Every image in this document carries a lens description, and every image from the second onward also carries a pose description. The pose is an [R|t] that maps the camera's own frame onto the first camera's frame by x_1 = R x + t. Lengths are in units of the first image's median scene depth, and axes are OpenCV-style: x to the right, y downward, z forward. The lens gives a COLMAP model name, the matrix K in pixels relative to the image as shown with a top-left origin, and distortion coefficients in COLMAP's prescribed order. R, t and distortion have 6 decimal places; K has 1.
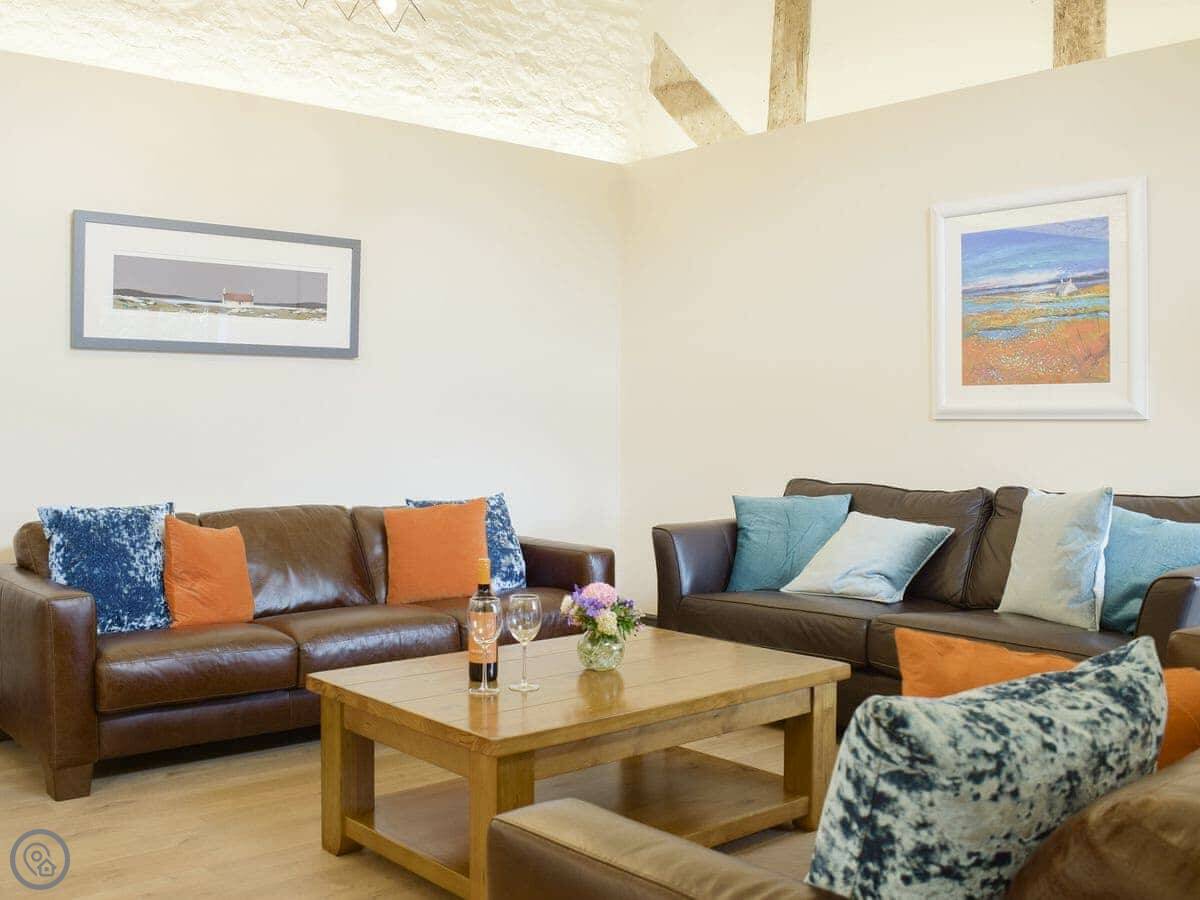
lens RADIAL K [[1175.9, 0, 598.9], [0, 1175.9, 414.9], [0, 0, 1]] dist [-0.062717, -0.007577]
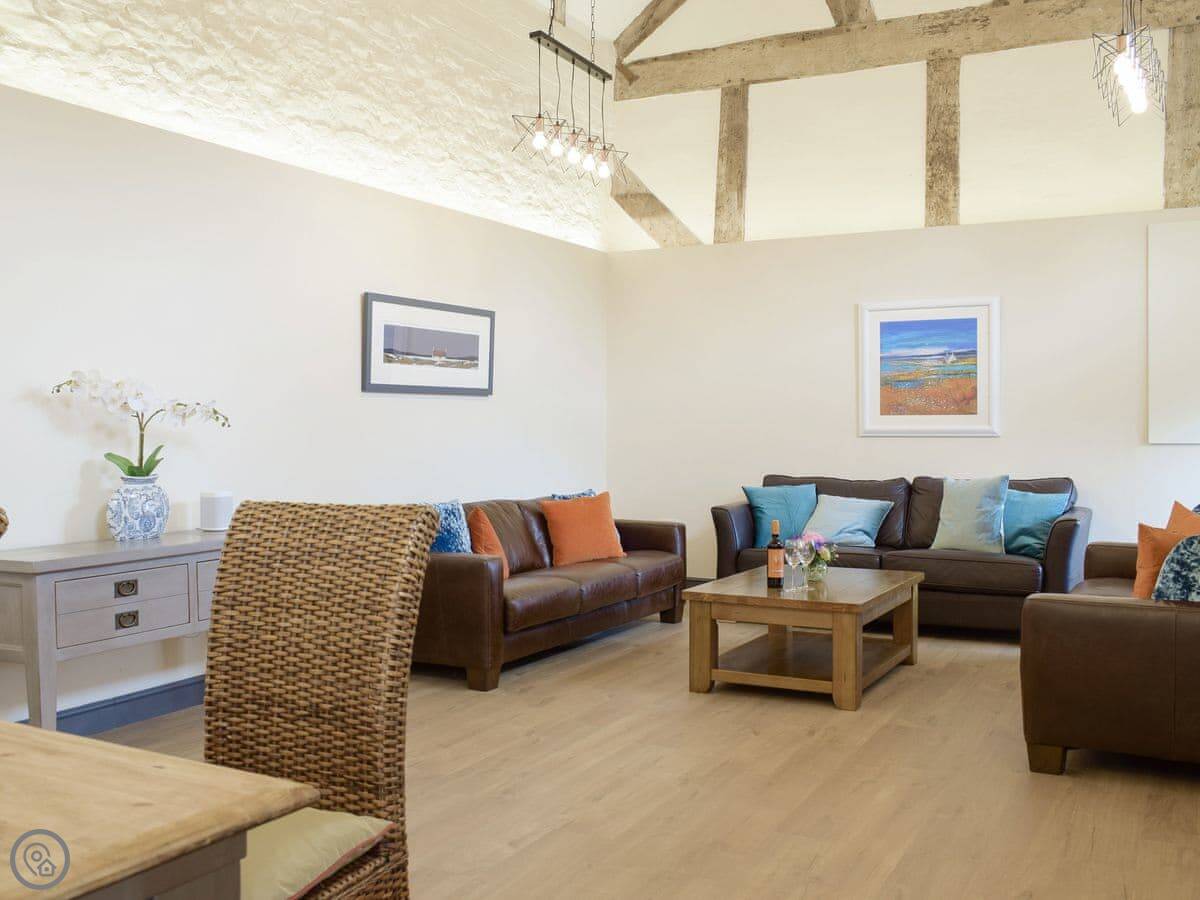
lens RADIAL K [[1224.6, 0, 526.8], [0, 1224.6, 428.0], [0, 0, 1]] dist [-0.020118, 0.100555]
pose [[0.938152, -0.006308, 0.346167, -0.737133], [0.003699, 0.999960, 0.008196, -0.023502], [-0.346205, -0.006408, 0.938137, -0.423726]]
